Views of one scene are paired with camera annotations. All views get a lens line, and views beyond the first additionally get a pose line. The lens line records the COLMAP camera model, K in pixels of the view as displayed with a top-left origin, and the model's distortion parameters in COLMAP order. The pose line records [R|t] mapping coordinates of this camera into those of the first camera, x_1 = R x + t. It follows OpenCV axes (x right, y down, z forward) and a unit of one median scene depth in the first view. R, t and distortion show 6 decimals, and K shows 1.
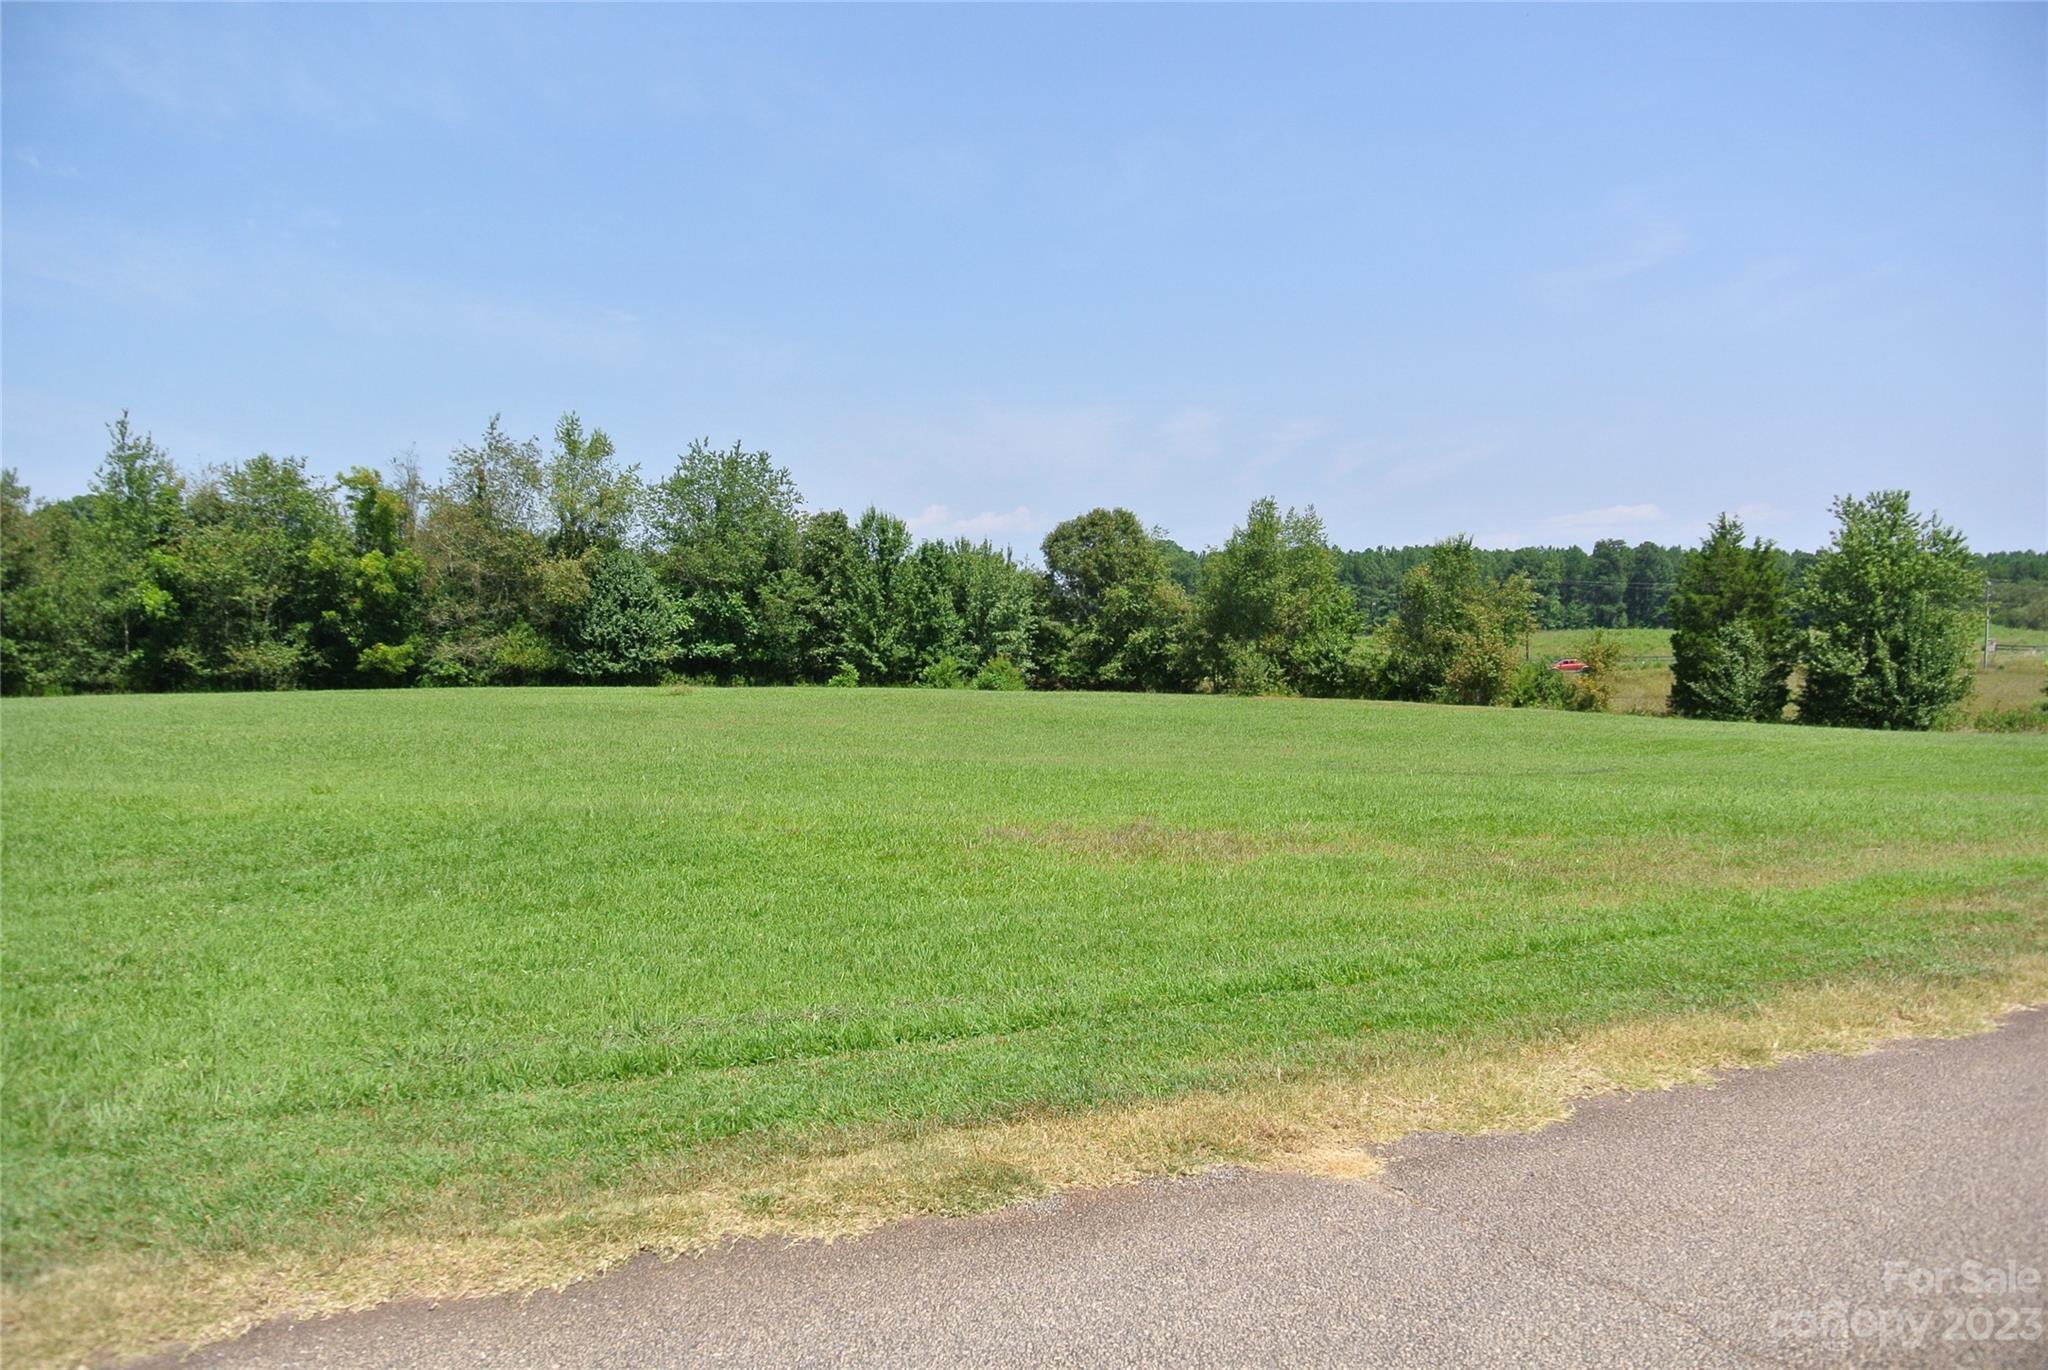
lens RADIAL K [[1596.2, 0, 1021.7], [0, 1596.2, 693.8], [0, 0, 1]] dist [-0.086909, 0.038599]
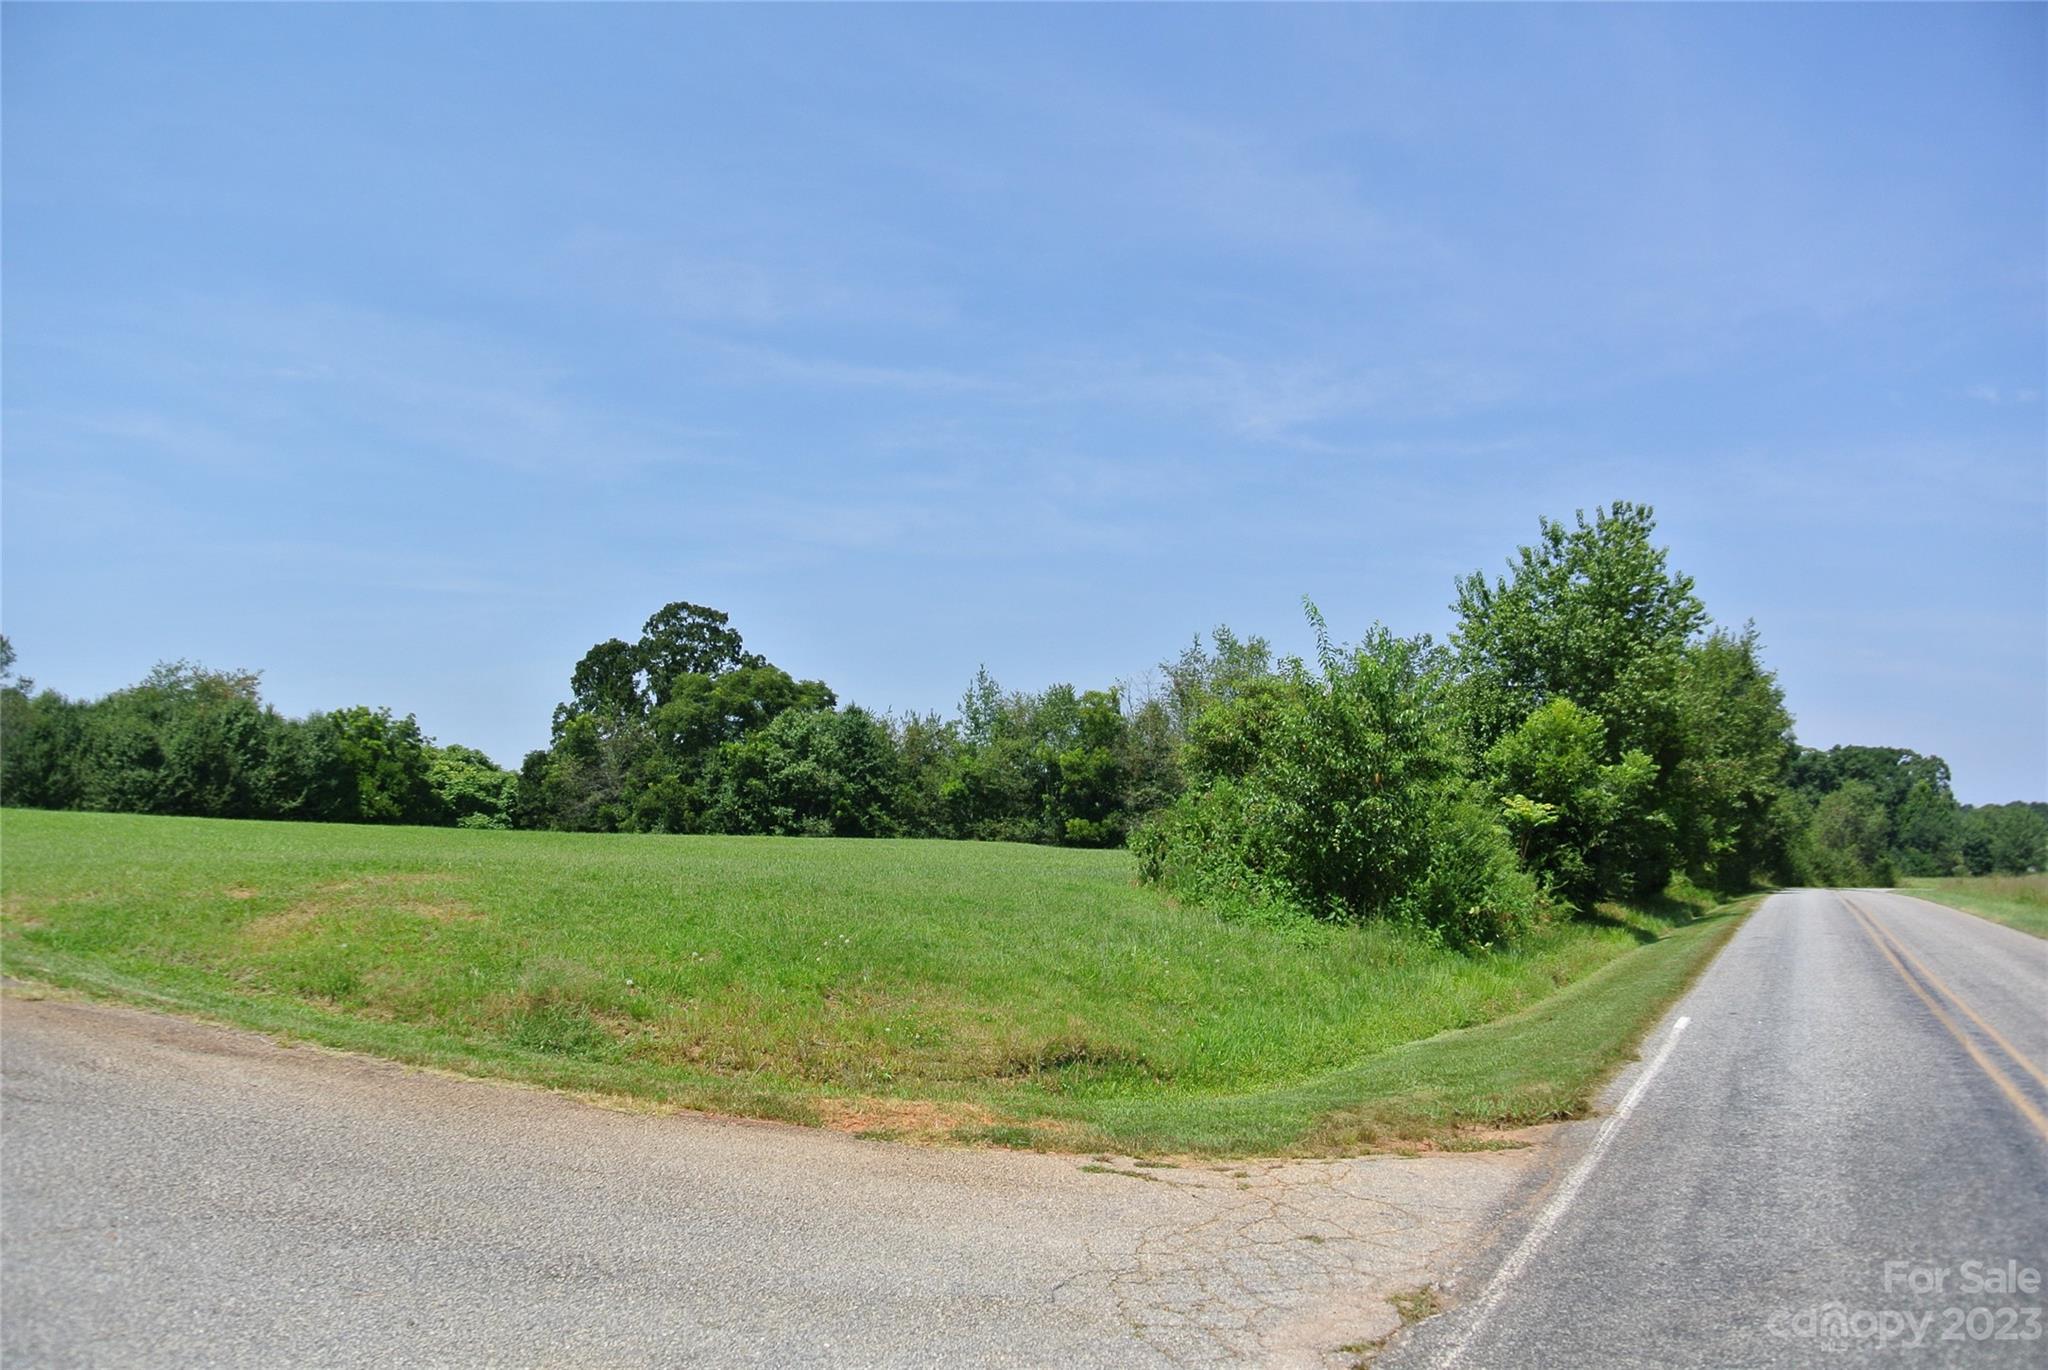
lens RADIAL K [[1596.9, 0, 1018.5], [0, 1596.9, 694.8], [0, 0, 1]] dist [-0.086271, 0.038156]
pose [[0.401635, -0.088665, -0.911497, 0.731836], [-0.042154, 0.992457, -0.115115, 0.019205], [0.914829, 0.084657, 0.394868, 0.380346]]
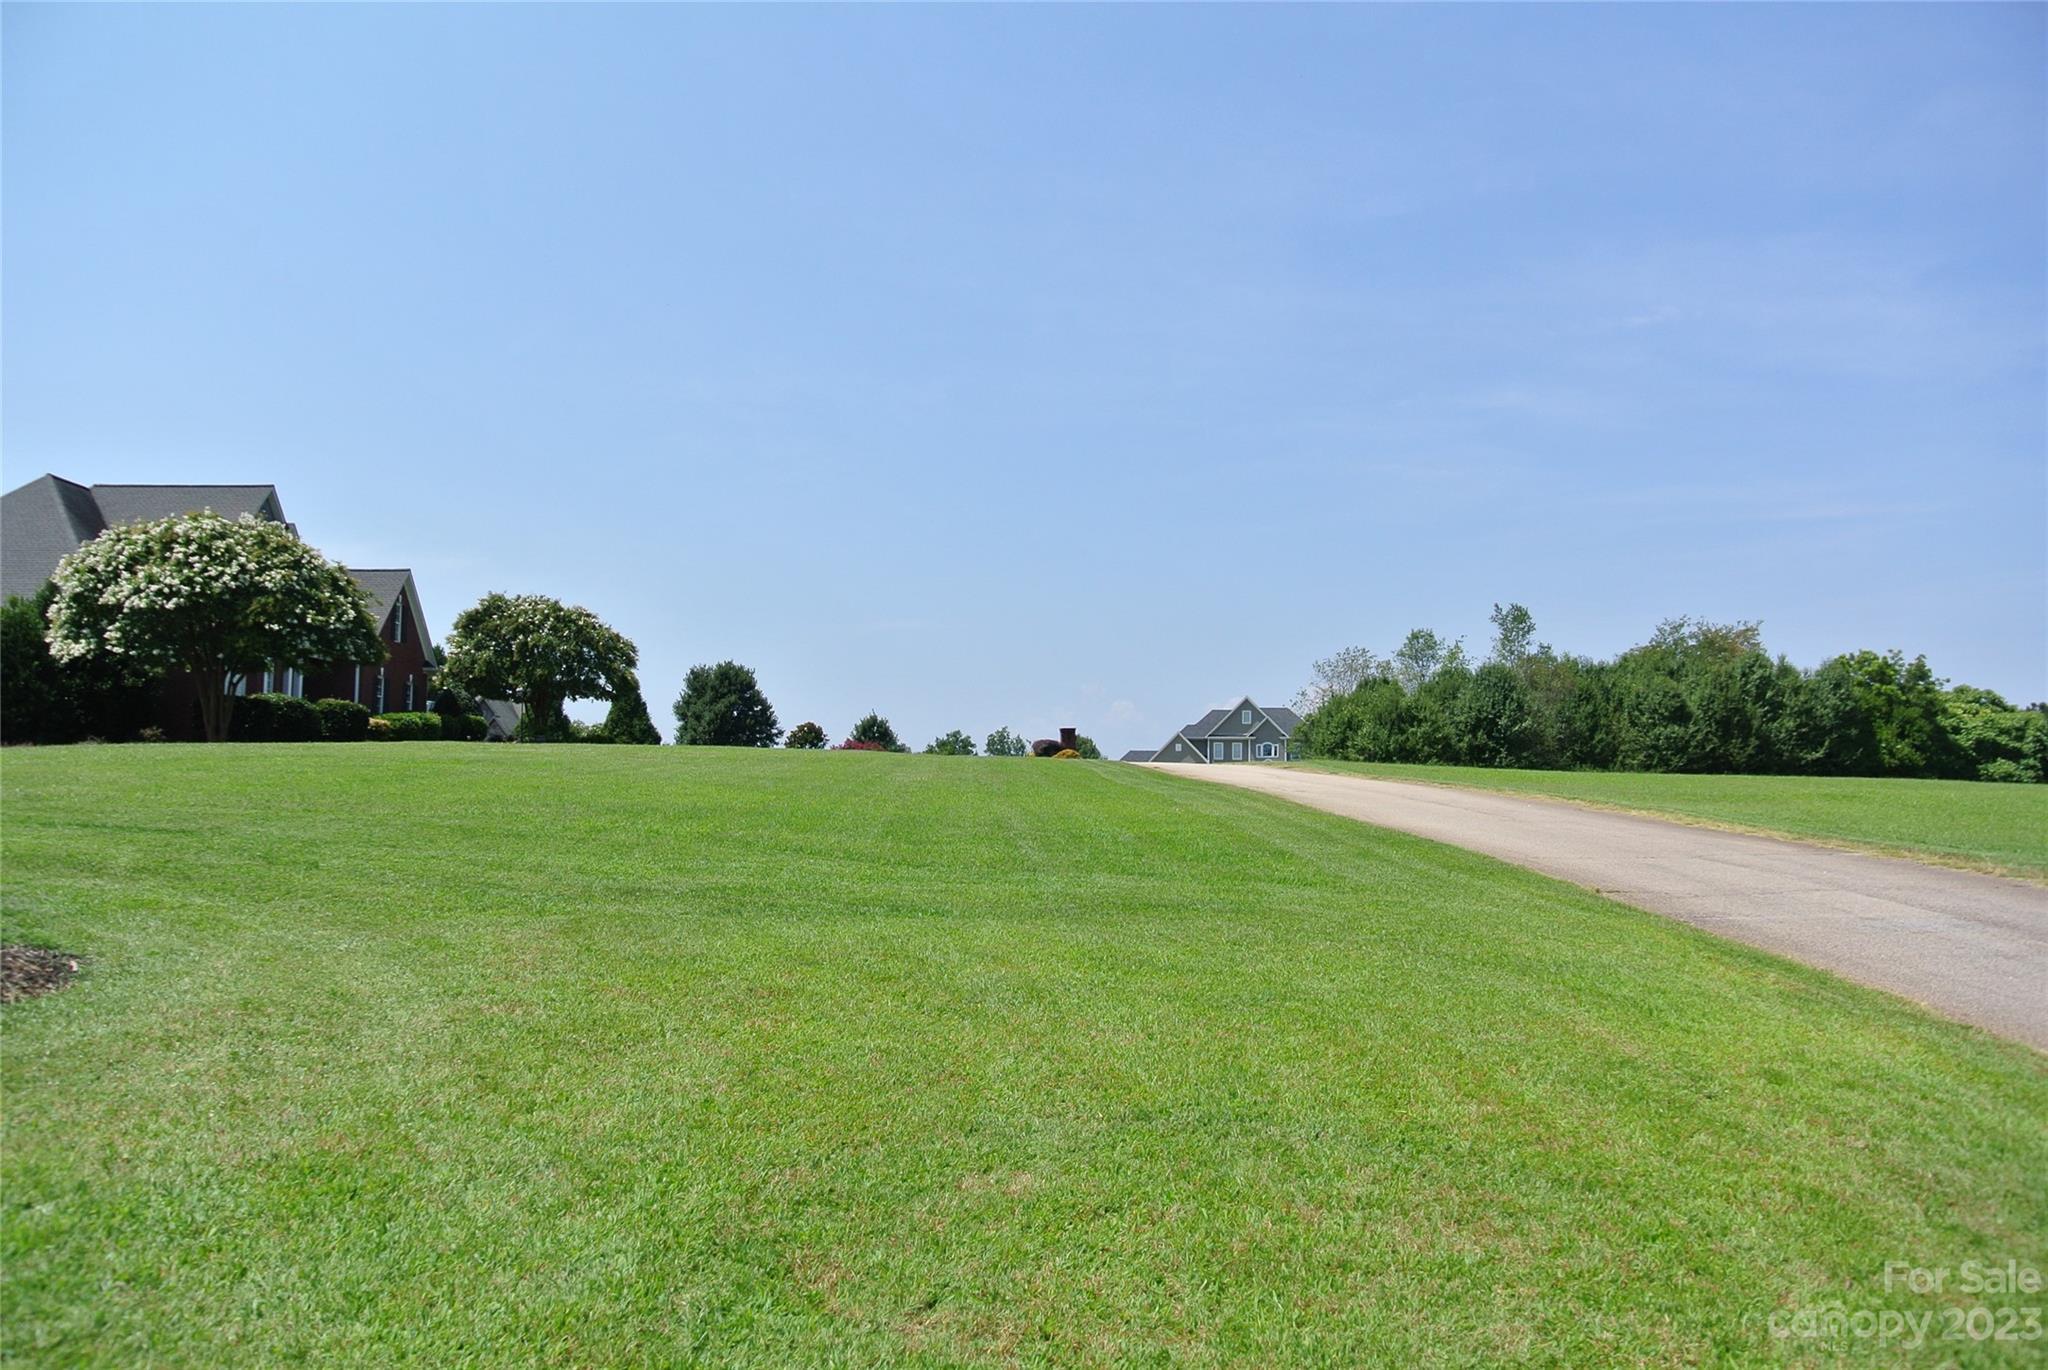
lens RADIAL K [[1597.4, 0, 1028.1], [0, 1597.4, 684.2], [0, 0, 1]] dist [-0.086392, 0.040201]
pose [[-0.396036, -0.060369, -0.916248, 0.719822], [-0.044768, 0.997919, -0.046399, 0.014850], [0.917143, 0.022643, -0.397915, 0.272202]]
